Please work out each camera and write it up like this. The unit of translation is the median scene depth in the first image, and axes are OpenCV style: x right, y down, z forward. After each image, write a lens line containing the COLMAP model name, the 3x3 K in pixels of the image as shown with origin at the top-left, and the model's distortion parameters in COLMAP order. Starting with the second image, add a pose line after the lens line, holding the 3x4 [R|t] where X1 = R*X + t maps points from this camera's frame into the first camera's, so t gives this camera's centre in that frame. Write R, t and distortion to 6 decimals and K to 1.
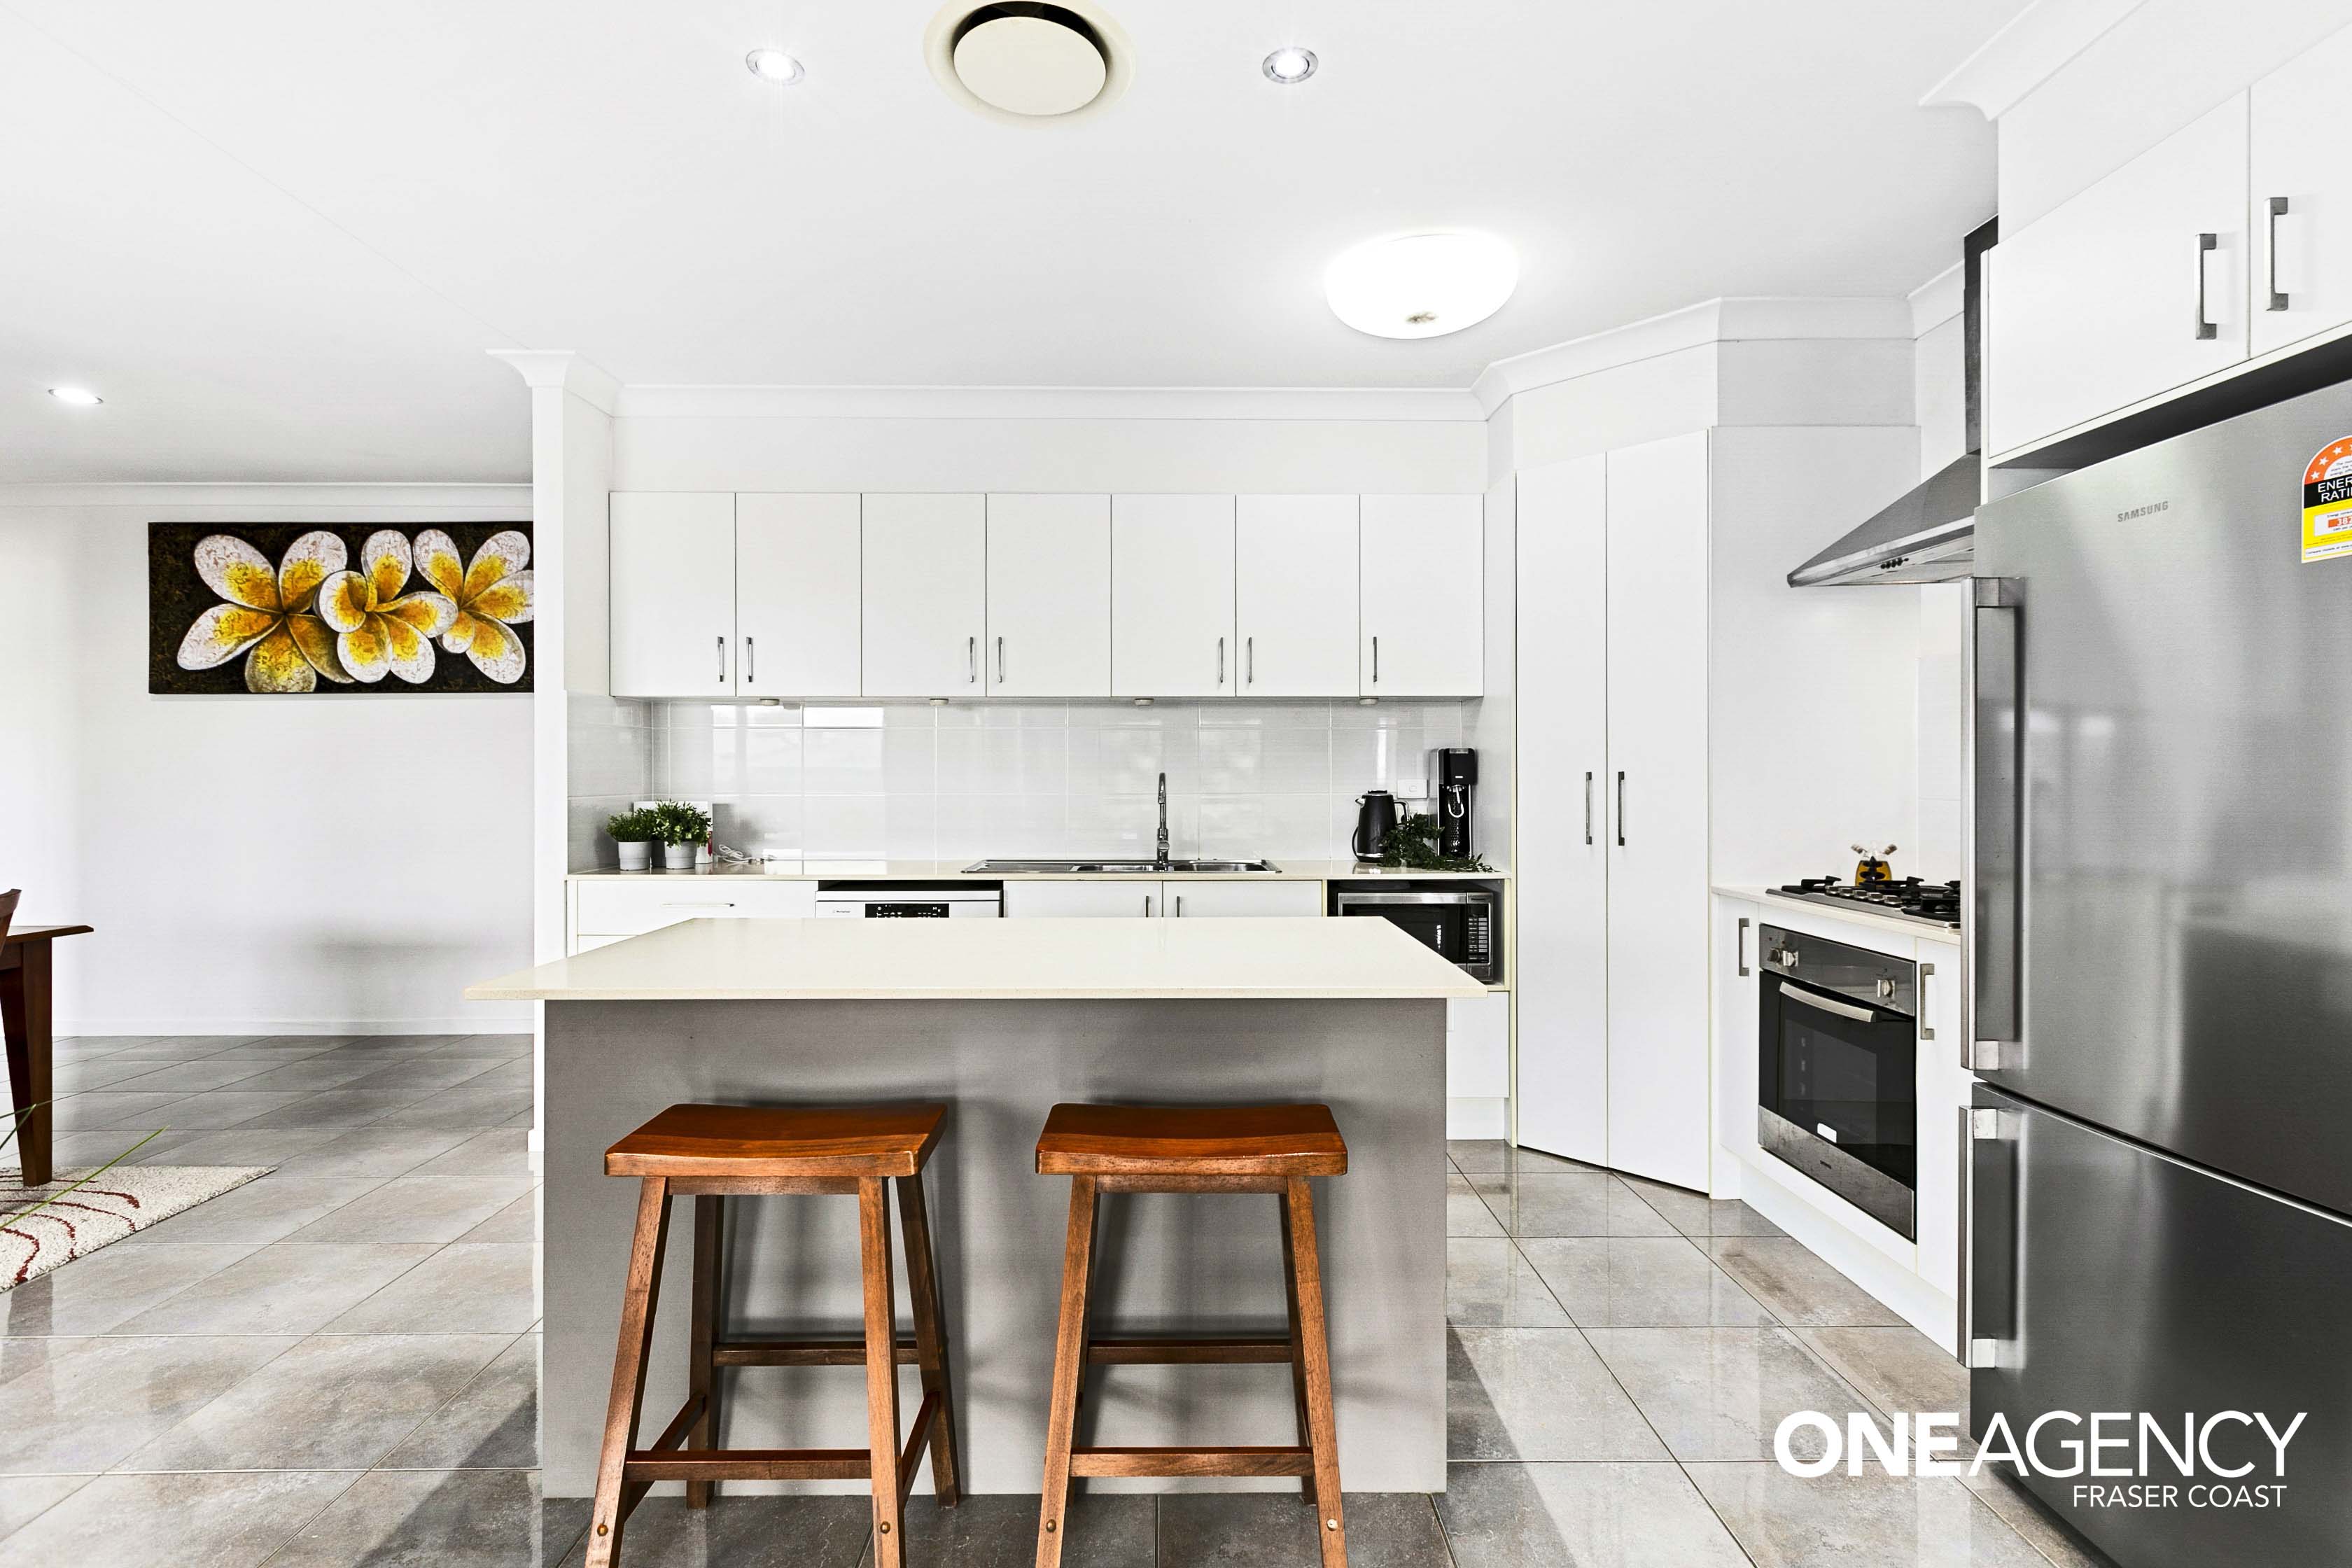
lens RADIAL K [[1070.1, 0, 1176.8], [0, 1070.1, 780.3], [0, 0, 1]] dist [0.003749, 0.000015]
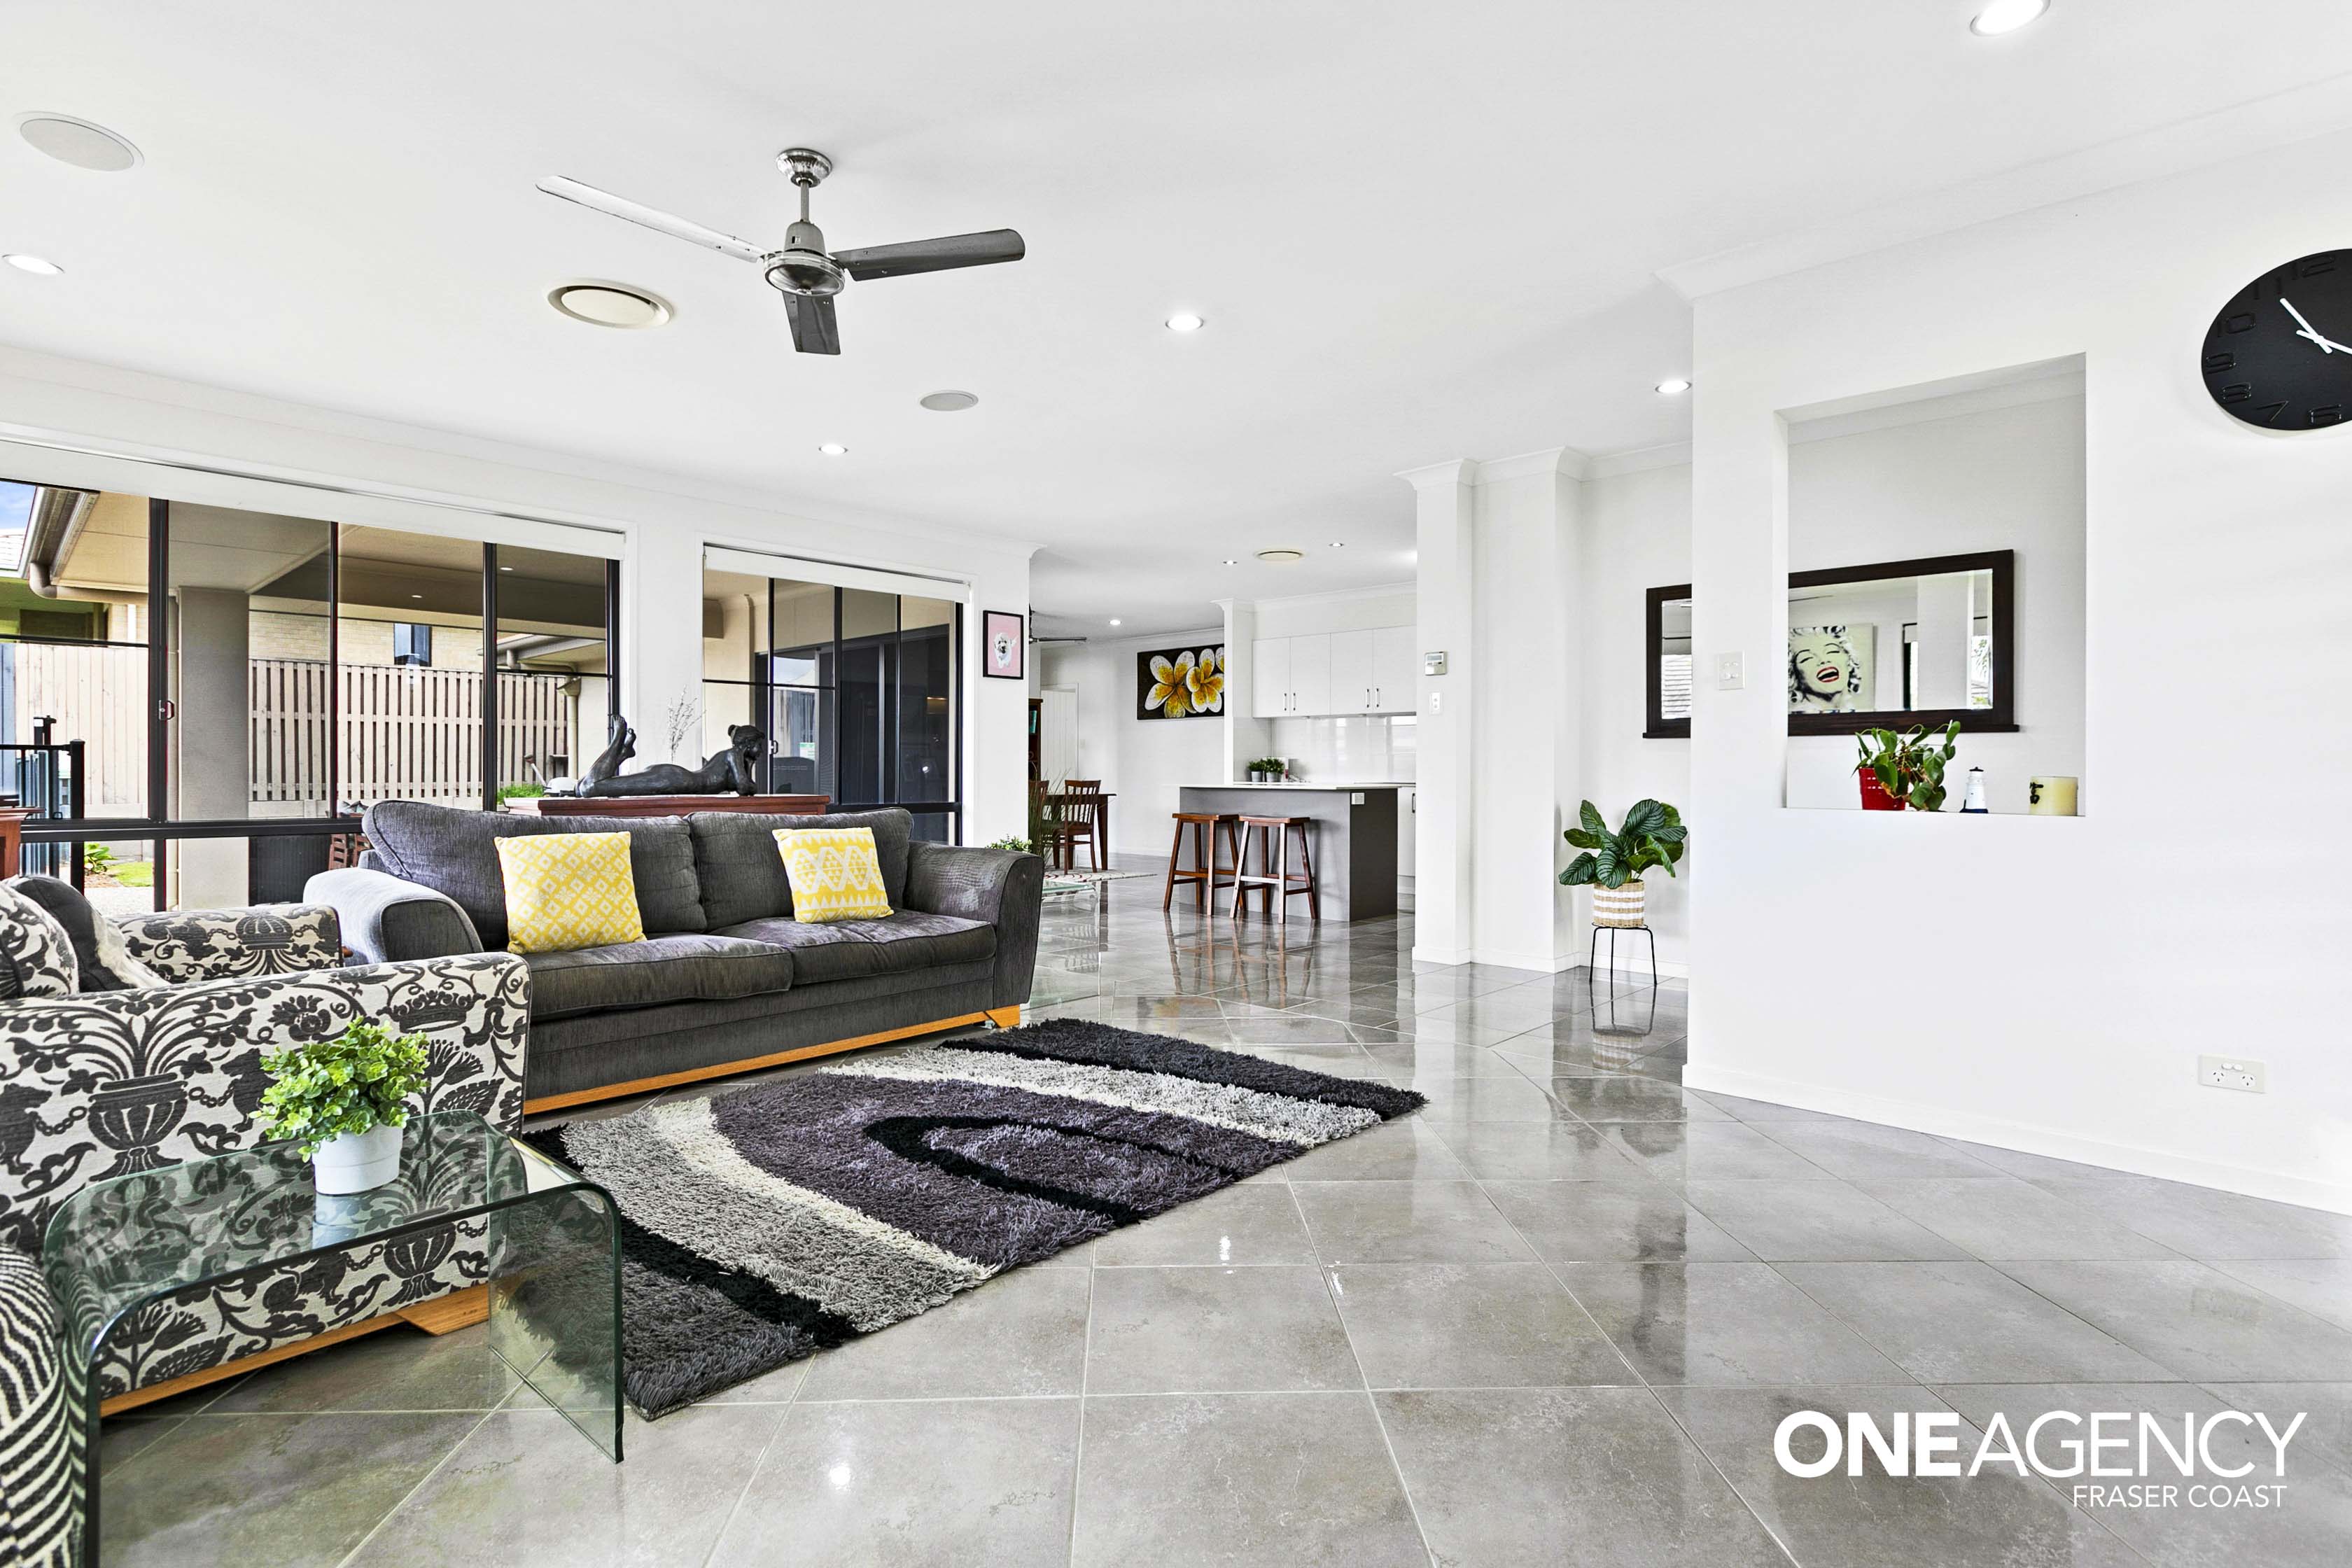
lens RADIAL K [[1130.0, 0, 1175.8], [0, 1130.0, 774.1], [0, 0, 1]] dist [0.002795, 0.000383]
pose [[0.725884, 0.004654, -0.687801, 0.939843], [-0.005772, 0.999983, 0.000675, 0.044639], [0.687792, 0.003480, 0.725899, -0.867846]]
